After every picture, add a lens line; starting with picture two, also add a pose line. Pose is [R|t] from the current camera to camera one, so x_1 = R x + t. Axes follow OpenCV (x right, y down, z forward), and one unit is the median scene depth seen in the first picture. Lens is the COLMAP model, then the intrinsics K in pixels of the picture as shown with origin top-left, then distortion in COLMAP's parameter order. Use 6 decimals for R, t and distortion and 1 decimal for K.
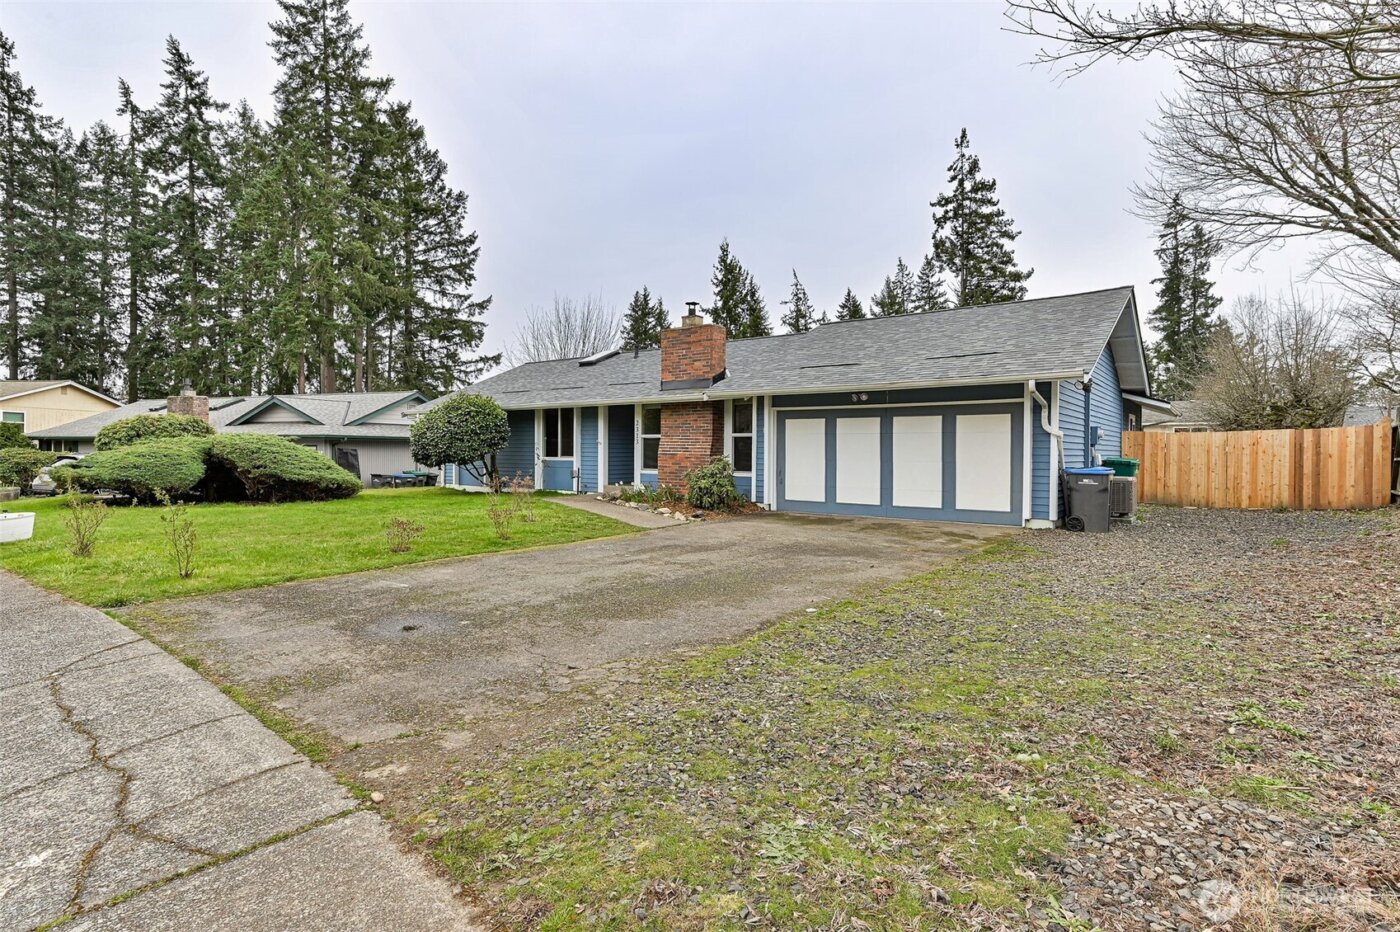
lens RADIAL K [[705.3, 0, 700.0], [0, 705.3, 466.0], [0, 0, 1]] dist [0.001869, -0.000048]
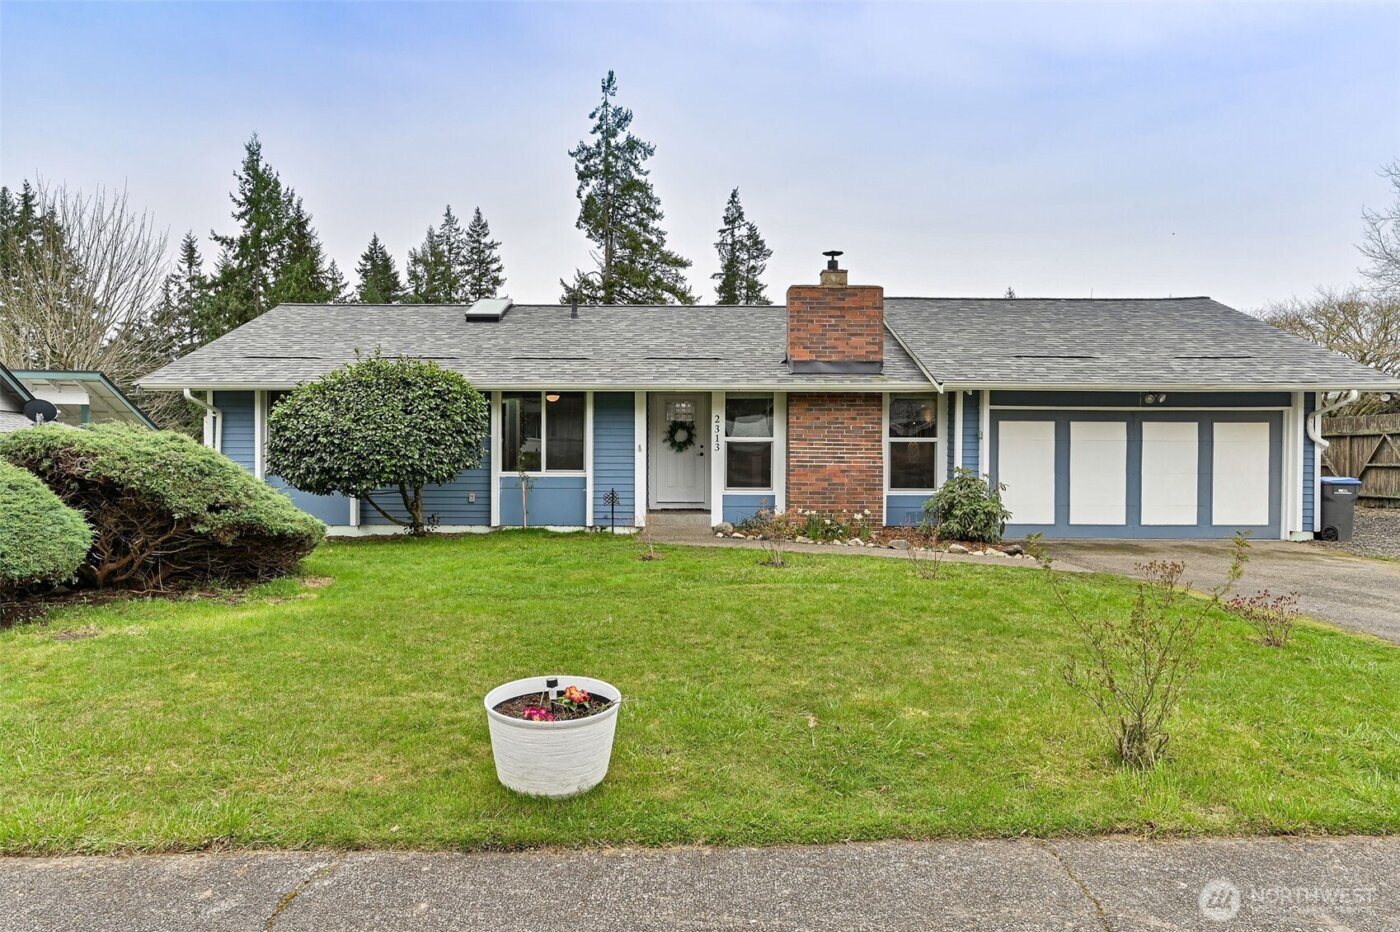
lens RADIAL K [[887.0, 0, 700.0], [0, 887.0, 466.0], [0, 0, 1]] dist [0.000934, -0.000884]
pose [[0.793718, -0.009474, 0.608212, -0.584116], [0.013006, 0.999914, -0.001398, -0.015215], [-0.608147, 0.009020, 0.793774, 0.332328]]
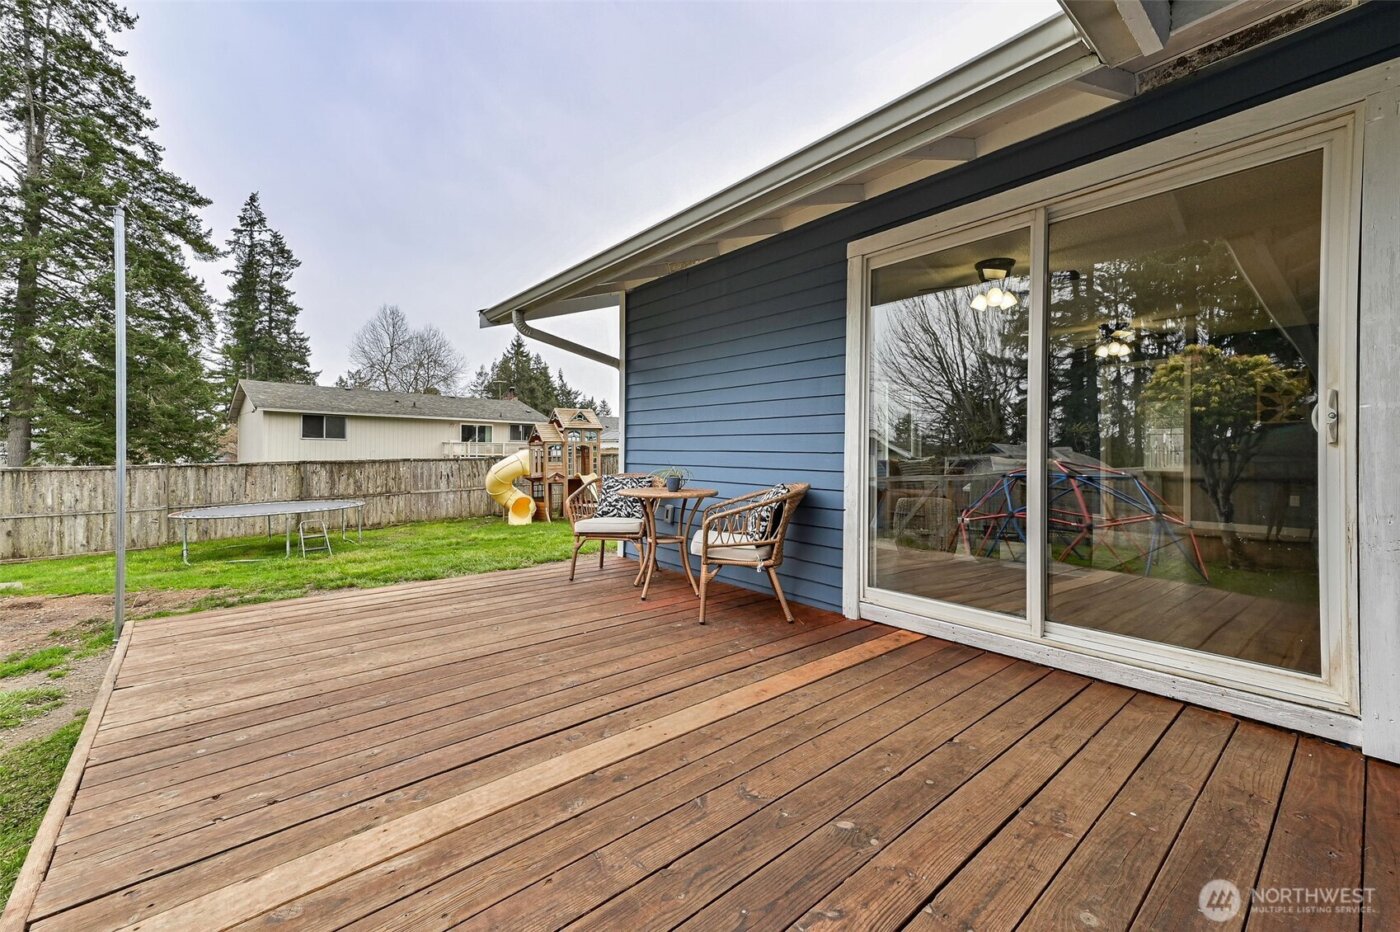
lens RADIAL K [[521.2, 0, 700.0], [0, 521.2, 466.0], [0, 0, 1]] dist [0.027285, 0.000133]
pose [[0.157627, -0.011381, 0.987433, 0.051690], [-0.001361, 0.999930, 0.011742, -0.014099], [-0.987498, -0.003195, 0.157601, 1.277435]]
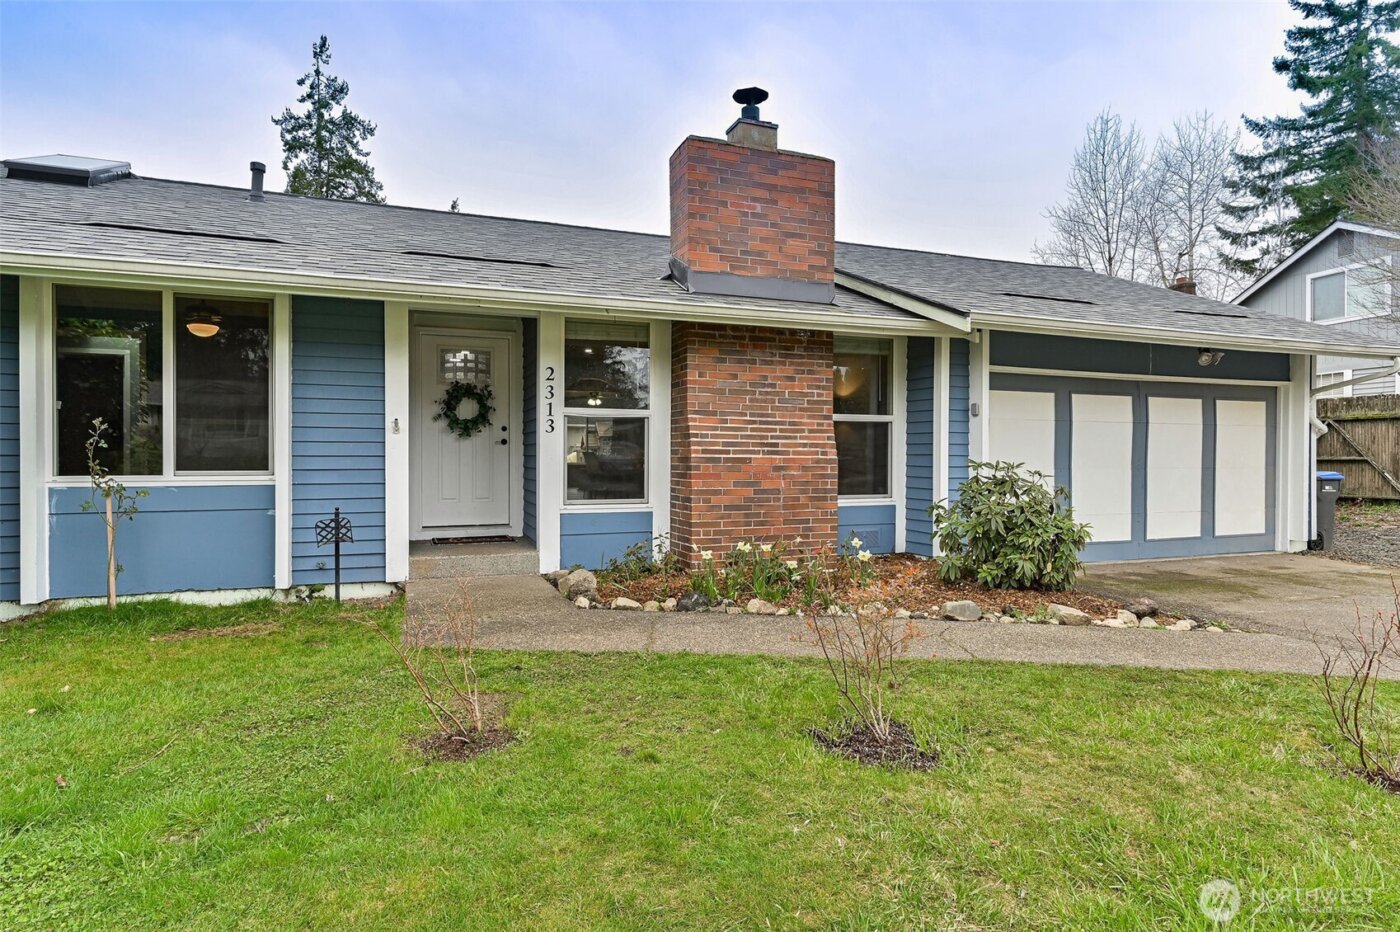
lens RADIAL K [[751.2, 0, 700.0], [0, 751.2, 466.0], [0, 0, 1]] dist [0.004131, 0.000983]
pose [[0.527694, -0.014657, 0.849308, -0.357774], [0.019717, 0.999793, 0.005004, -0.014028], [-0.849206, 0.014106, 0.527874, 0.702653]]
